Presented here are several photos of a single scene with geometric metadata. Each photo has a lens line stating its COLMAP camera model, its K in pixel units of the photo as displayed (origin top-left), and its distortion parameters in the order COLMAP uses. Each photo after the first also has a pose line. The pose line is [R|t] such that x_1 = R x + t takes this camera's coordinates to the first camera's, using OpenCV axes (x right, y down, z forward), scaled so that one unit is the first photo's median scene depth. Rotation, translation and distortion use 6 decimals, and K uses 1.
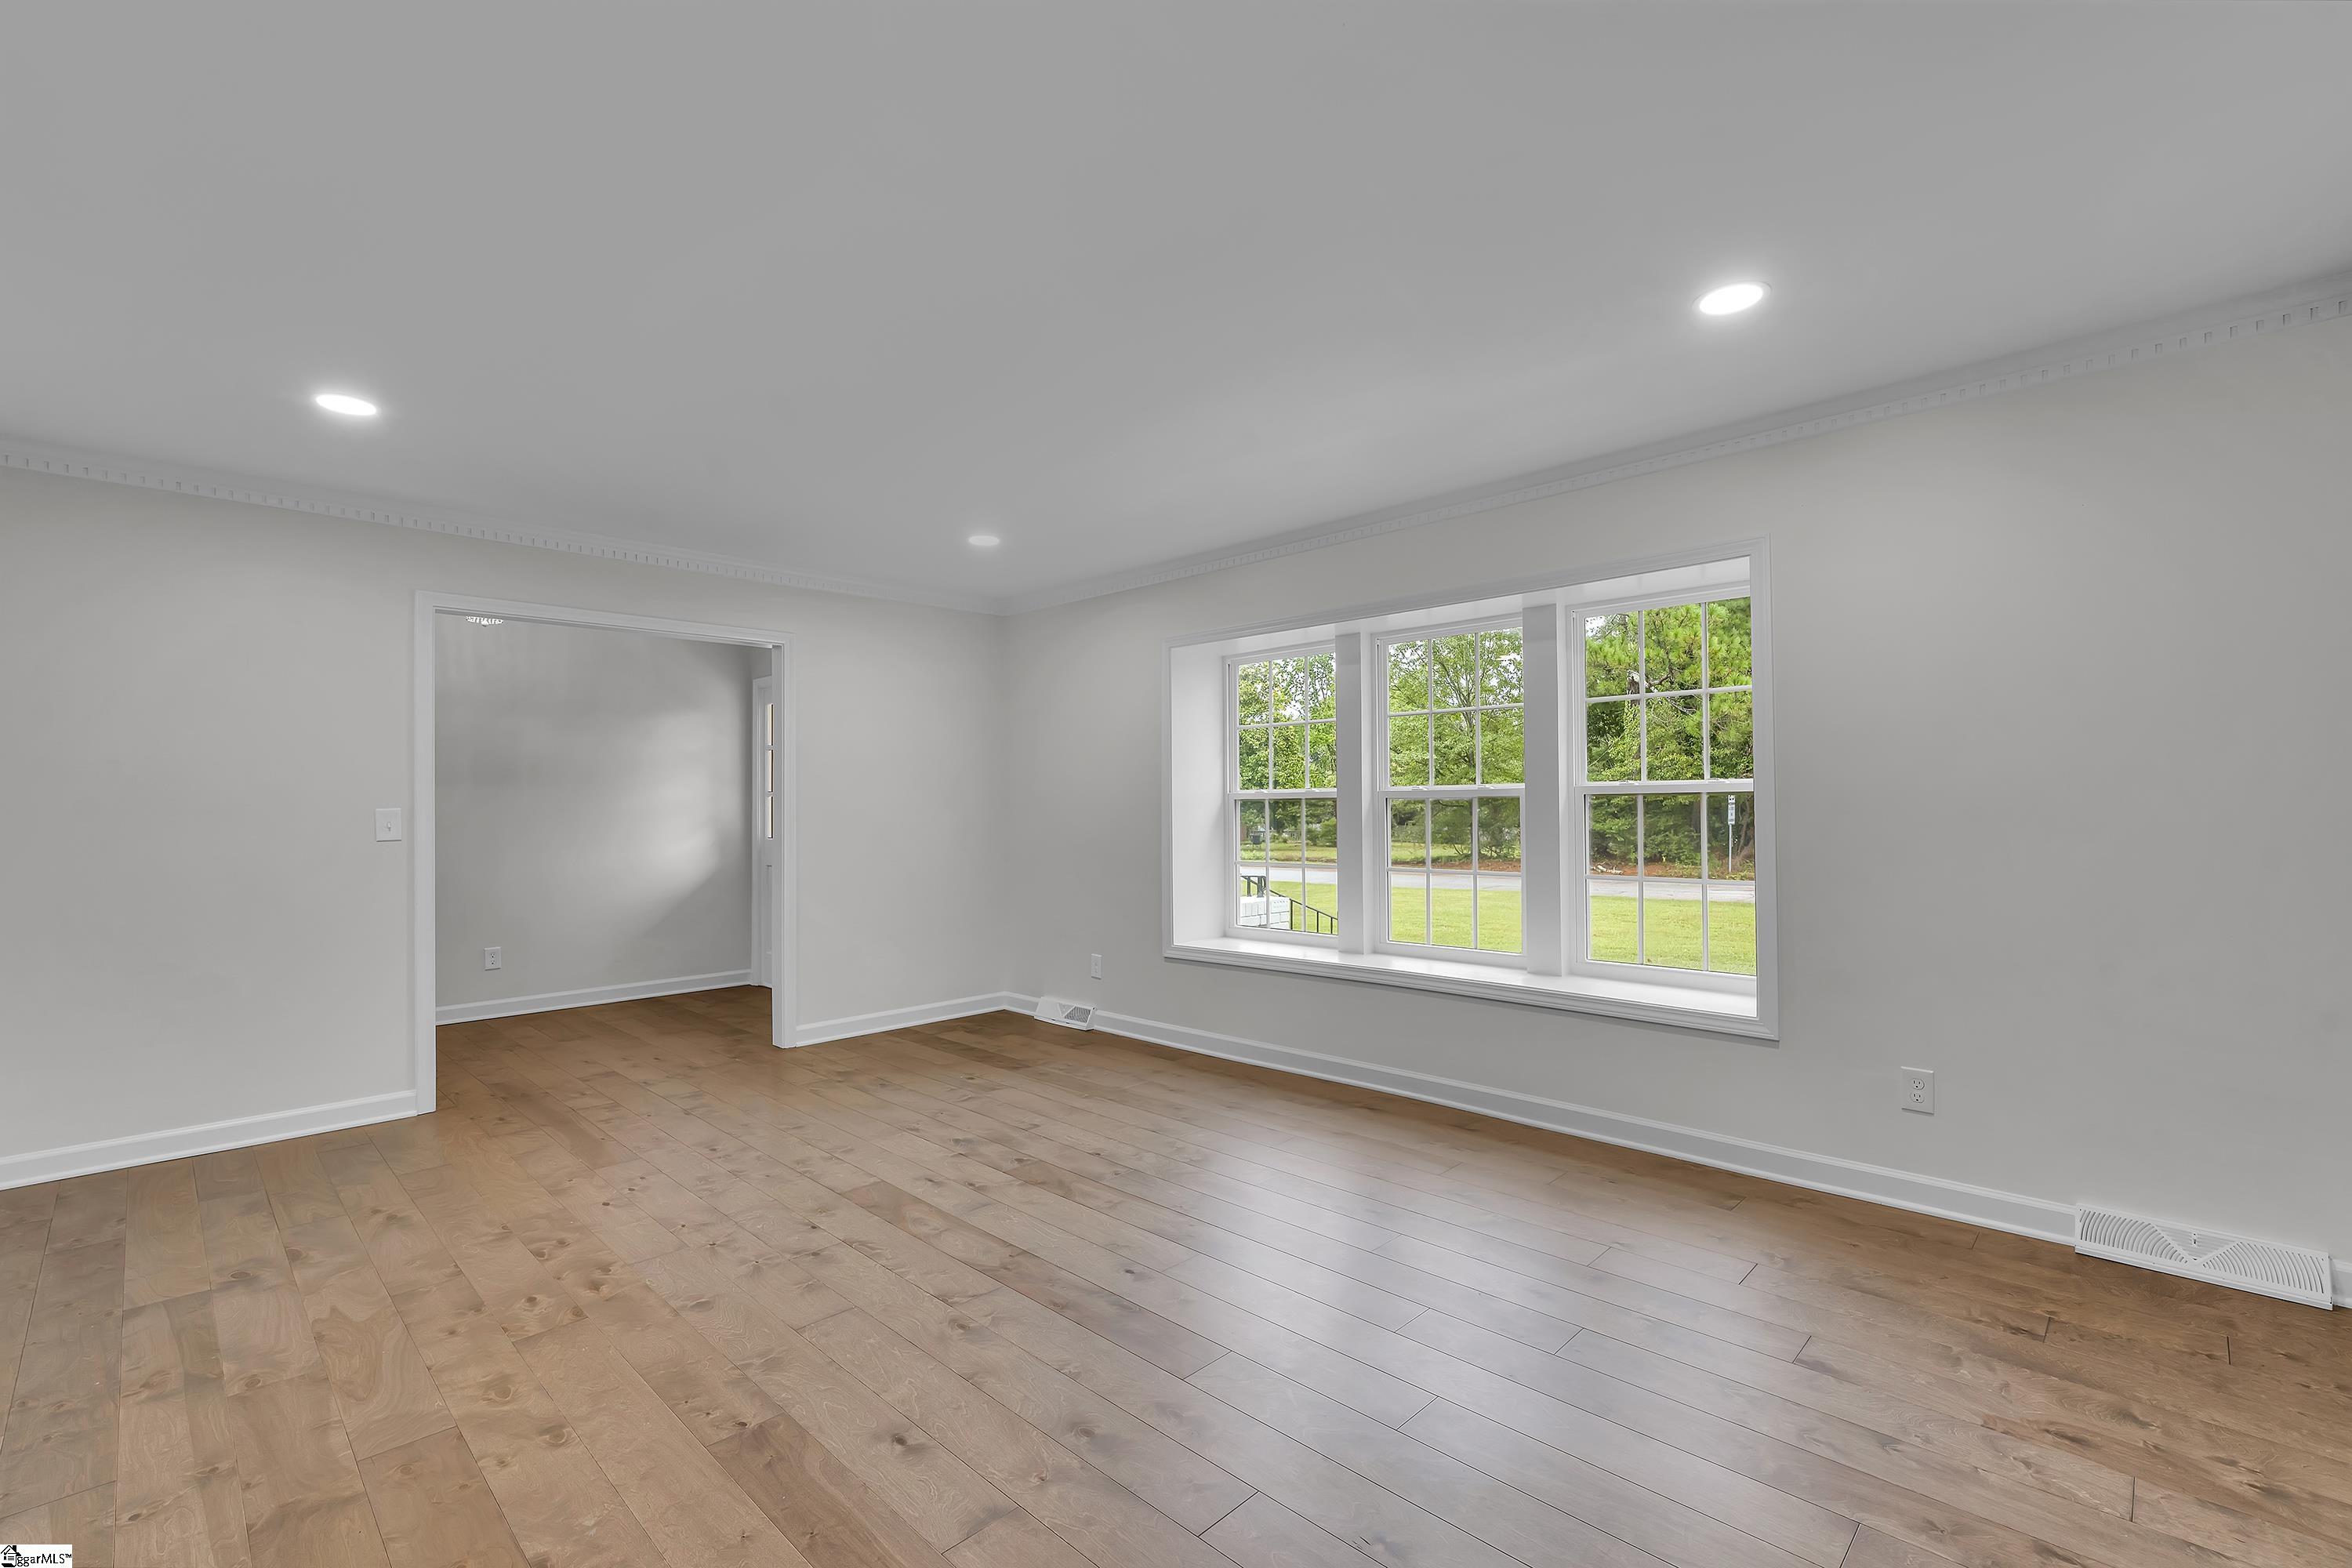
lens RADIAL K [[1022.8, 0, 1176.9], [0, 1022.8, 793.5], [0, 0, 1]] dist [-0.013984, 0.000224]
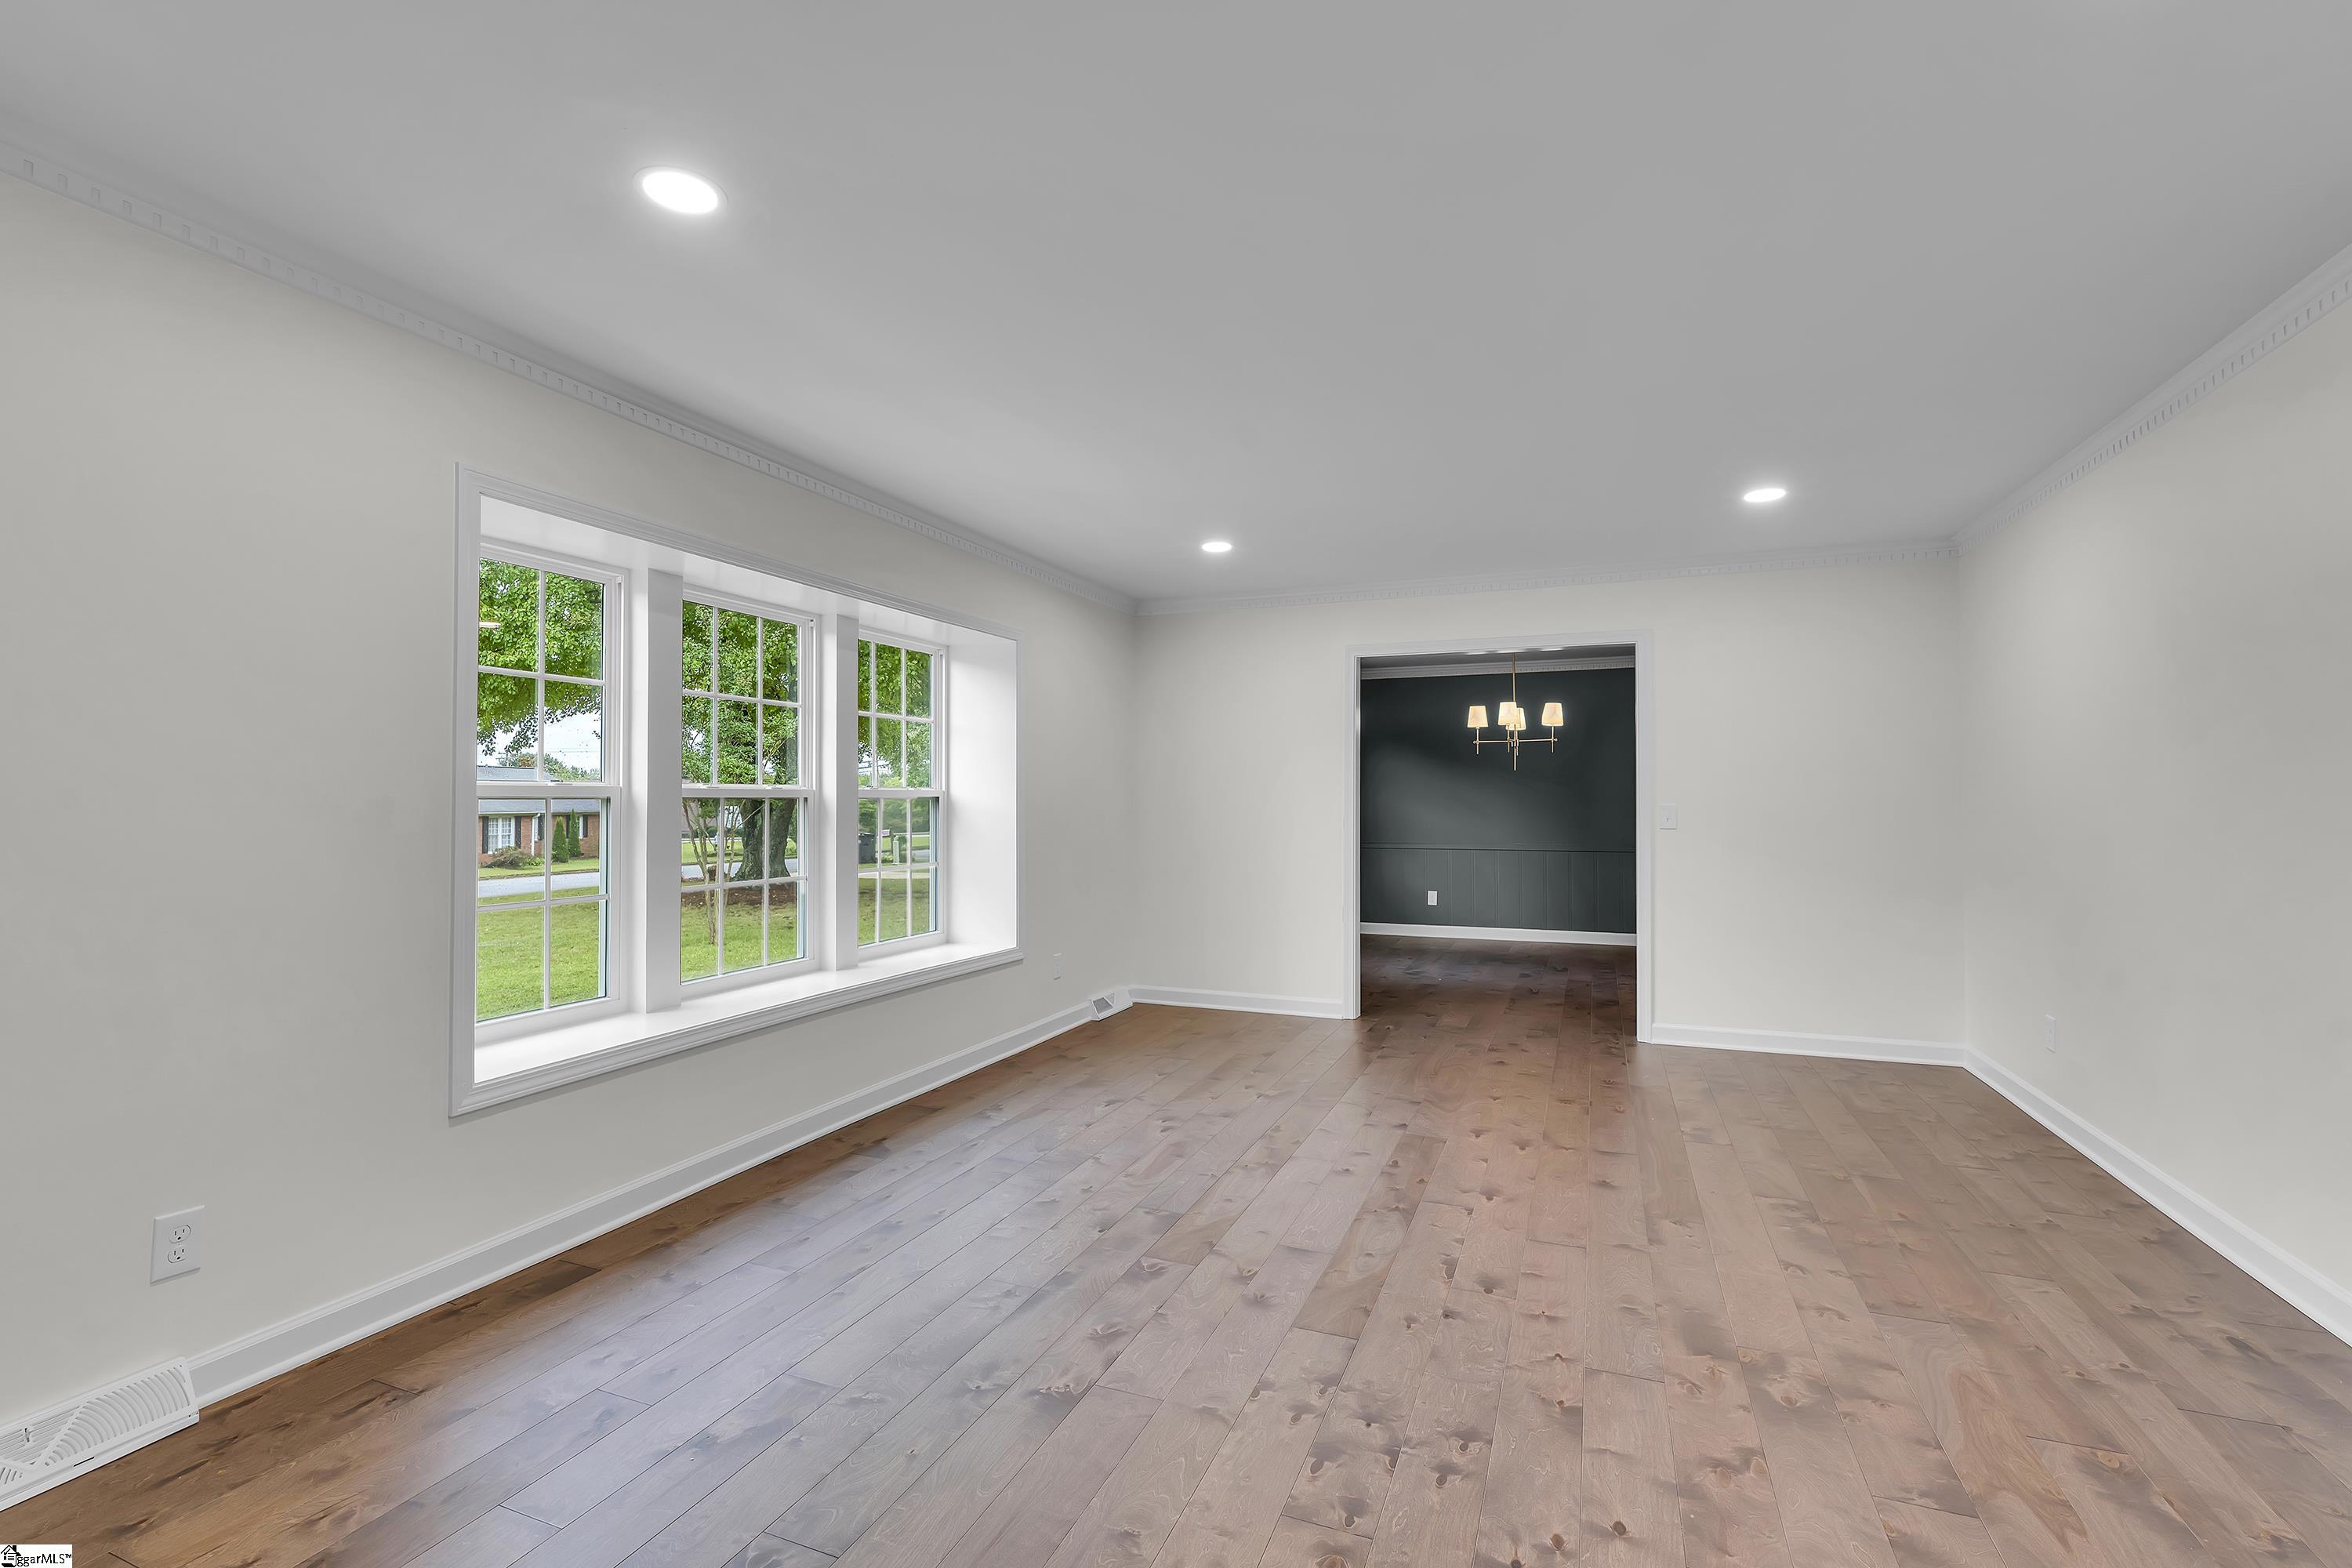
lens RADIAL K [[1022.8, 0, 1178.0], [0, 1022.8, 791.4], [0, 0, 1]] dist [-0.013984, 0.000224]
pose [[-0.370029, 0.017665, 0.928852, -0.934160], [-0.004880, 0.999768, -0.020957, 0.019270], [-0.929008, -0.012287, -0.369857, 1.348750]]
